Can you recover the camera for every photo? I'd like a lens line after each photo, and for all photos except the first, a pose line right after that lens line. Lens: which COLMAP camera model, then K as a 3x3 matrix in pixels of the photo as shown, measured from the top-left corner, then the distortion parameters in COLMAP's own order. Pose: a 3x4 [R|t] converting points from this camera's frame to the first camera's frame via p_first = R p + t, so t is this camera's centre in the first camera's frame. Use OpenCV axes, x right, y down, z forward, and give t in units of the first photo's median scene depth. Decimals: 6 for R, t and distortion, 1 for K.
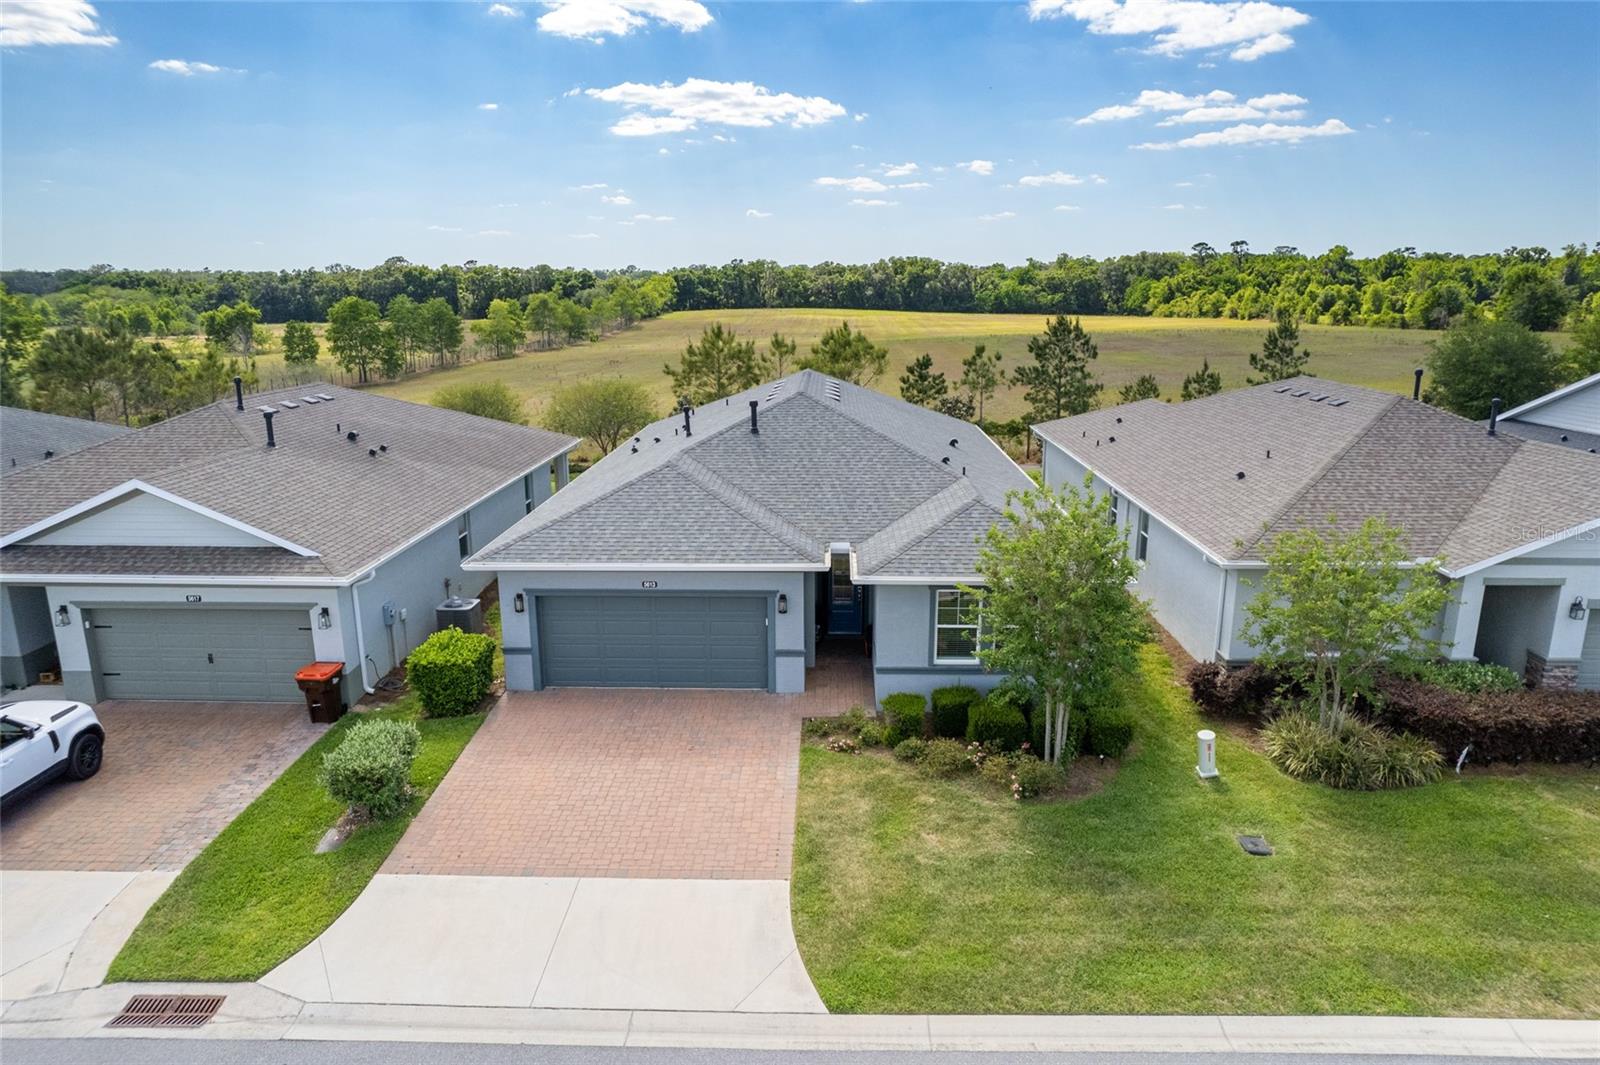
lens RADIAL K [[1038.9, 0, 807.6], [0, 1038.9, 547.1], [0, 0, 1]] dist [-0.082942, 0.074101]
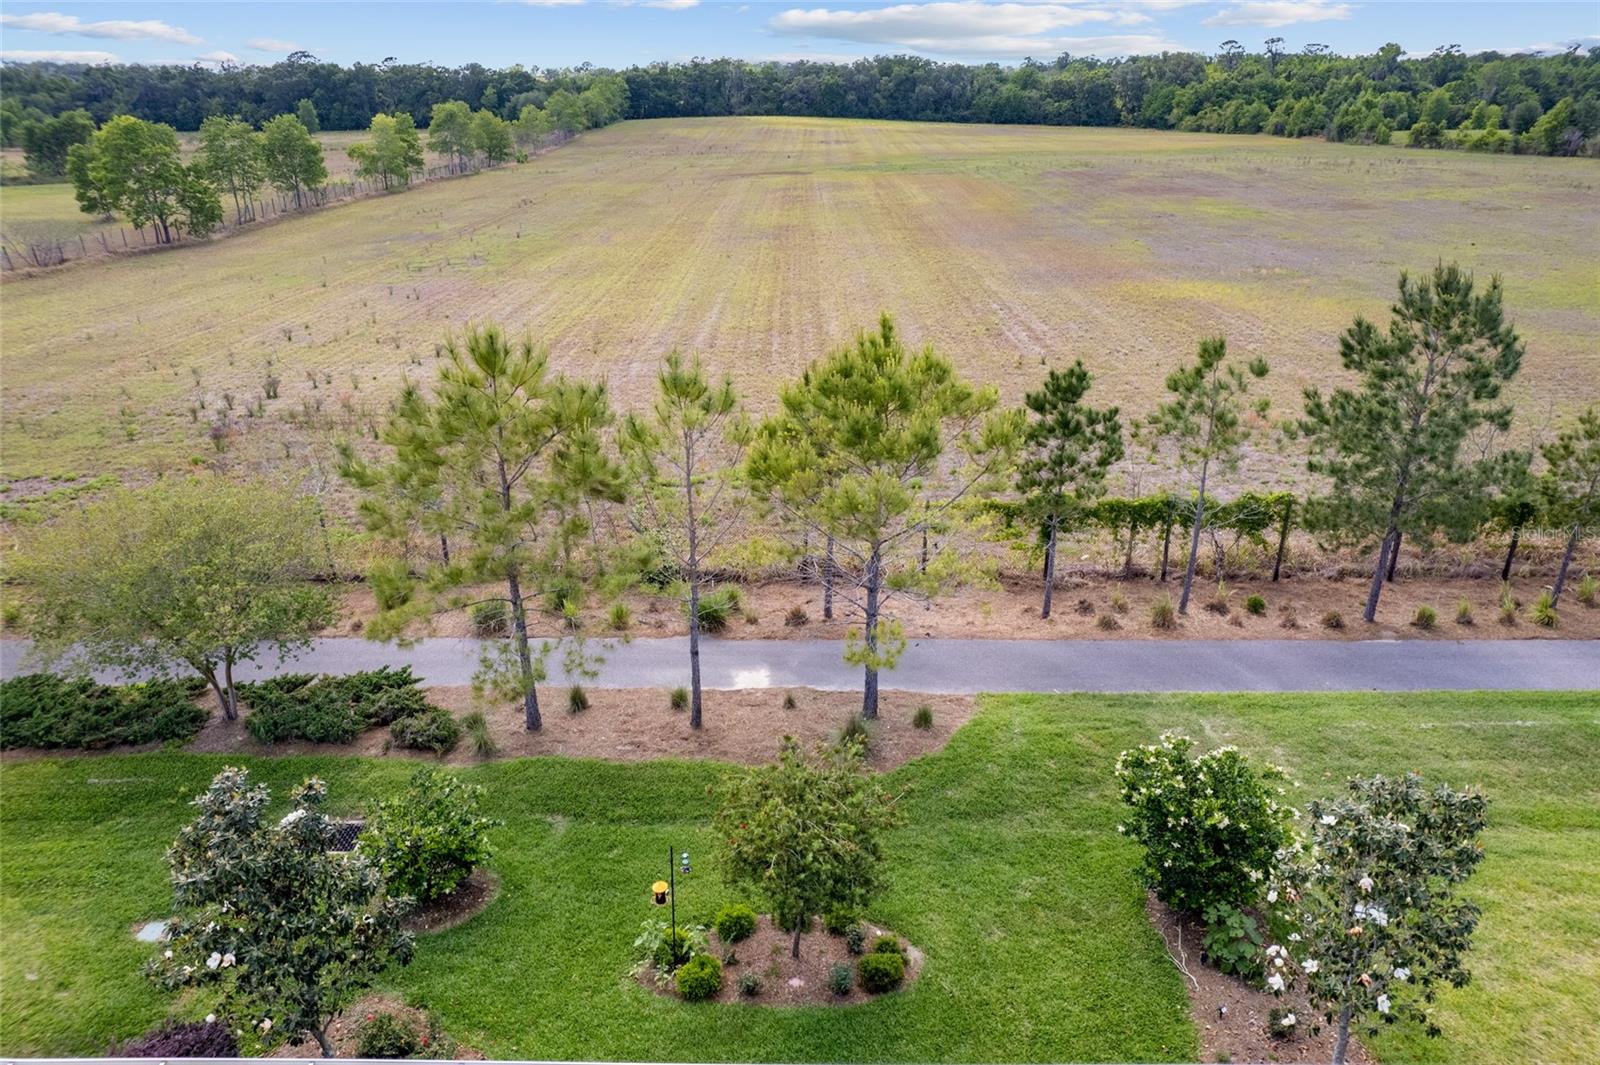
lens RADIAL K [[1048.7, 0, 806.3], [0, 1048.7, 538.7], [0, 0, 1]] dist [-0.081650, 0.076907]
pose [[0.999723, -0.004255, 0.023147, 0.003571], [0.000380, 0.986305, 0.164928, -0.184775], [-0.023532, -0.164874, 0.986034, 0.605135]]
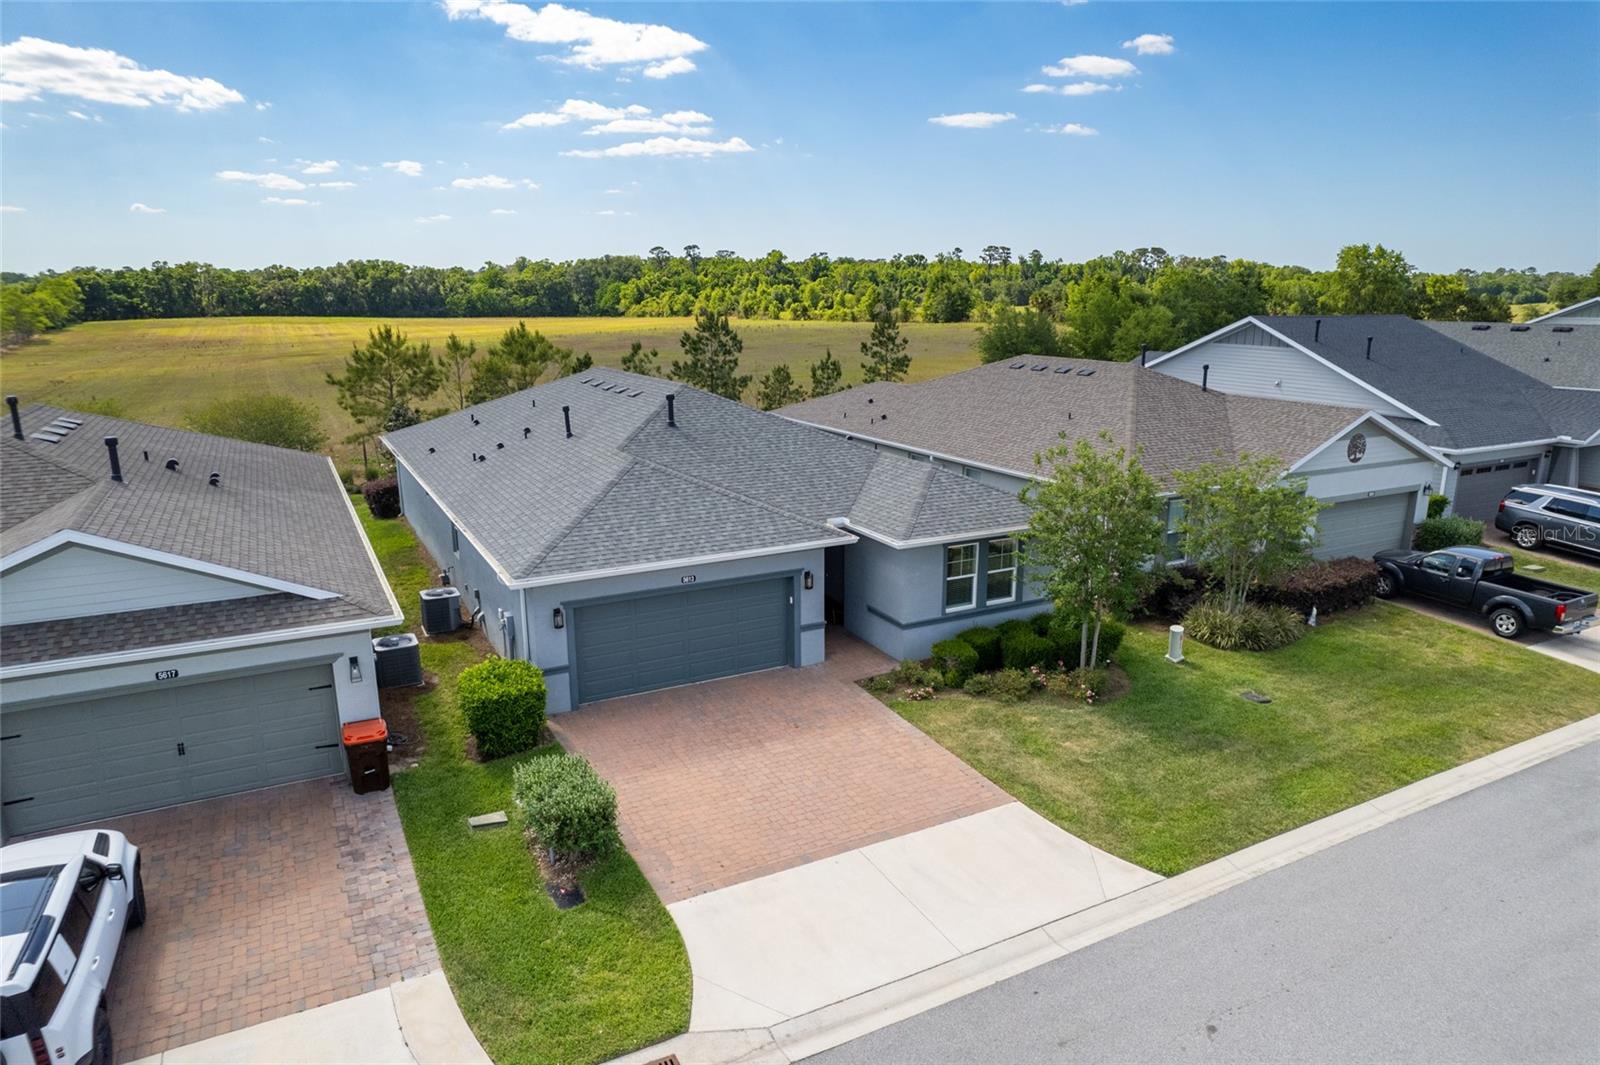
lens RADIAL K [[1018.9, 0, 807.0], [0, 1018.9, 555.0], [0, 0, 1]] dist [-0.079591, 0.068954]
pose [[0.870239, -0.123156, 0.476987, -0.191812], [0.118811, 0.992135, 0.039402, -0.004317], [-0.478088, 0.022382, 0.878026, 0.034628]]
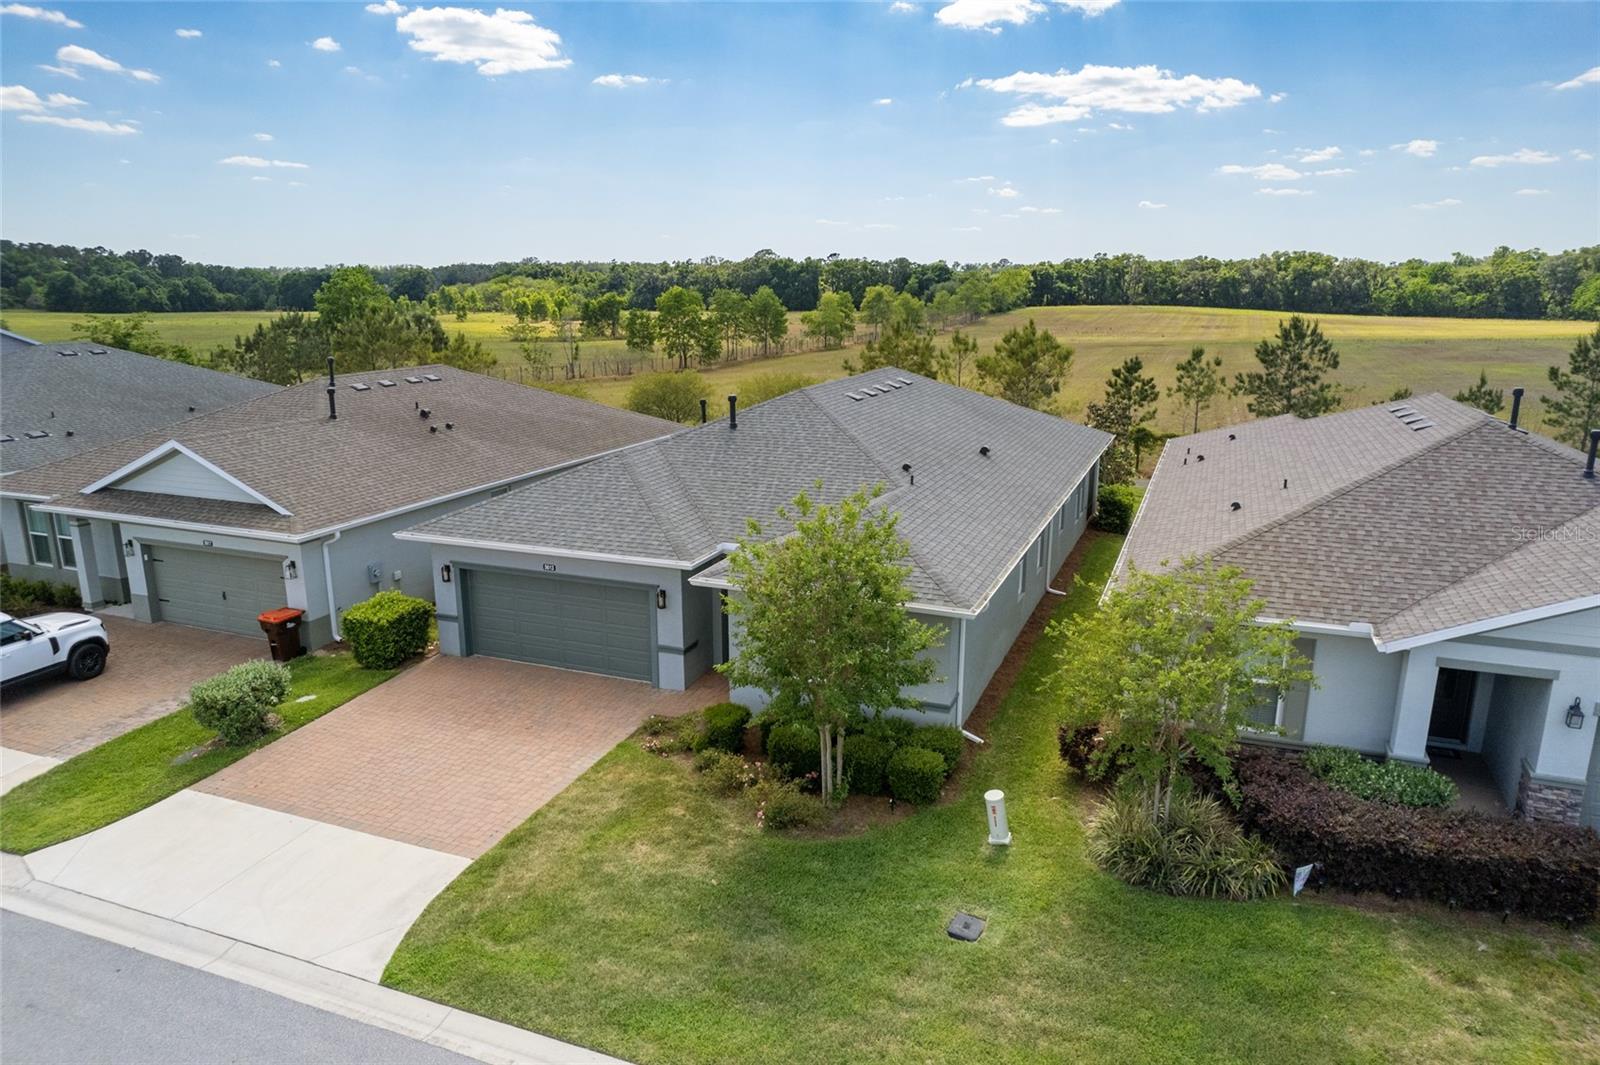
lens RADIAL K [[1062.8, 0, 807.5], [0, 1062.8, 543.8], [0, 0, 1]] dist [-0.084787, 0.077814]
pose [[0.939784, 0.084811, -0.331079, 0.163841], [-0.085843, 0.996242, 0.011532, -0.008219], [0.330813, 0.017584, 0.943533, 0.031849]]
